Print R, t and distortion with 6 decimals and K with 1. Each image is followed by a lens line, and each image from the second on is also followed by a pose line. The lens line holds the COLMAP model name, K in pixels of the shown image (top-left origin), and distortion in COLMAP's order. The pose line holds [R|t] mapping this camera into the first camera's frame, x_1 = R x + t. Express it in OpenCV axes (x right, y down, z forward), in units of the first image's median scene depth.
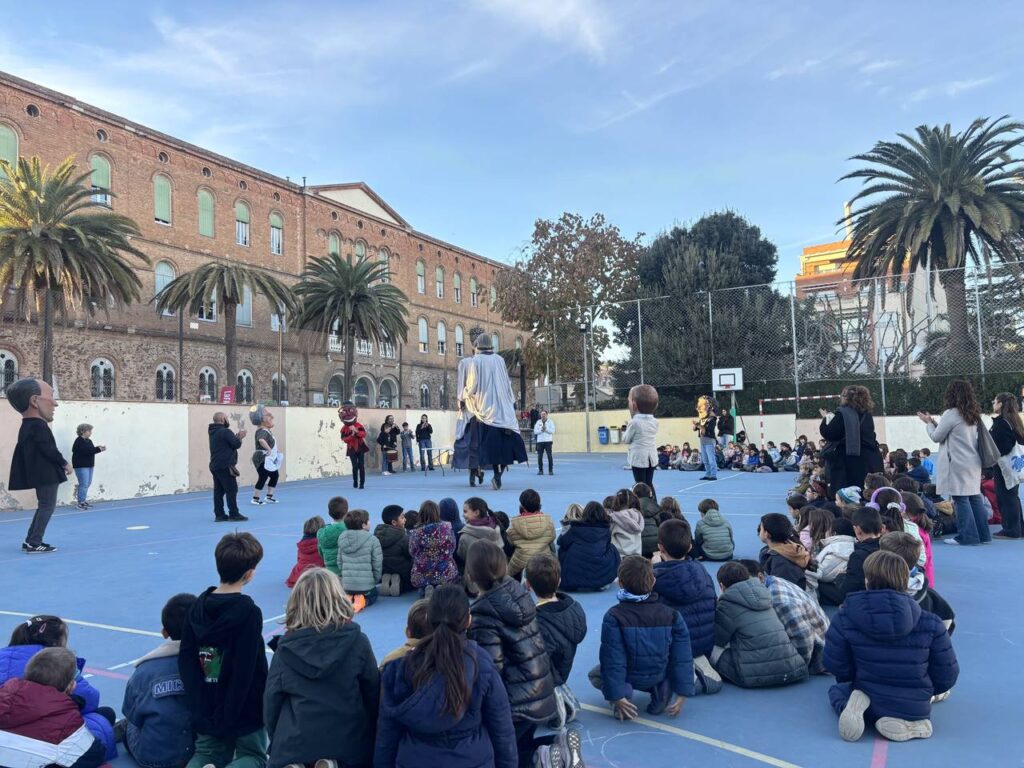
lens RADIAL K [[767.8, 0, 510.3], [0, 767.8, 370.1], [0, 0, 1]] dist [0.093860, -0.112570]
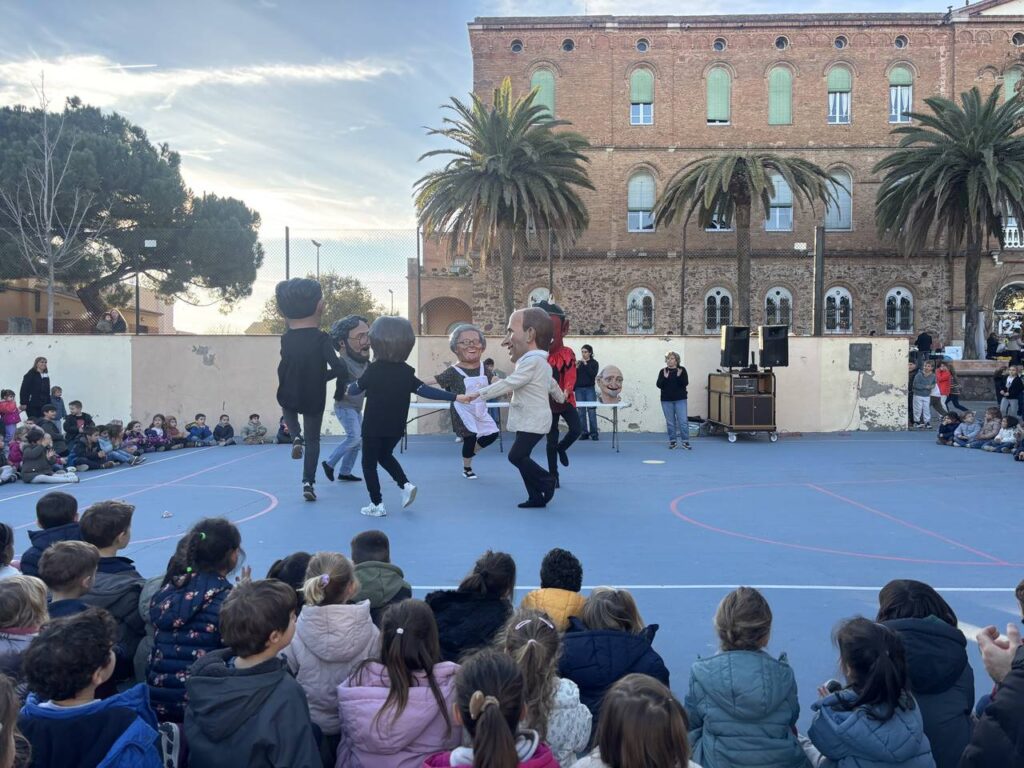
lens RADIAL K [[767.8, 0, 510.3], [0, 767.8, 370.1], [0, 0, 1]] dist [0.093860, -0.112570]
pose [[0.454720, 0.014584, -0.890515, 0.213339], [0.058661, 0.997204, 0.046284, 0.028459], [0.888700, -0.073285, 0.452594, 0.387811]]
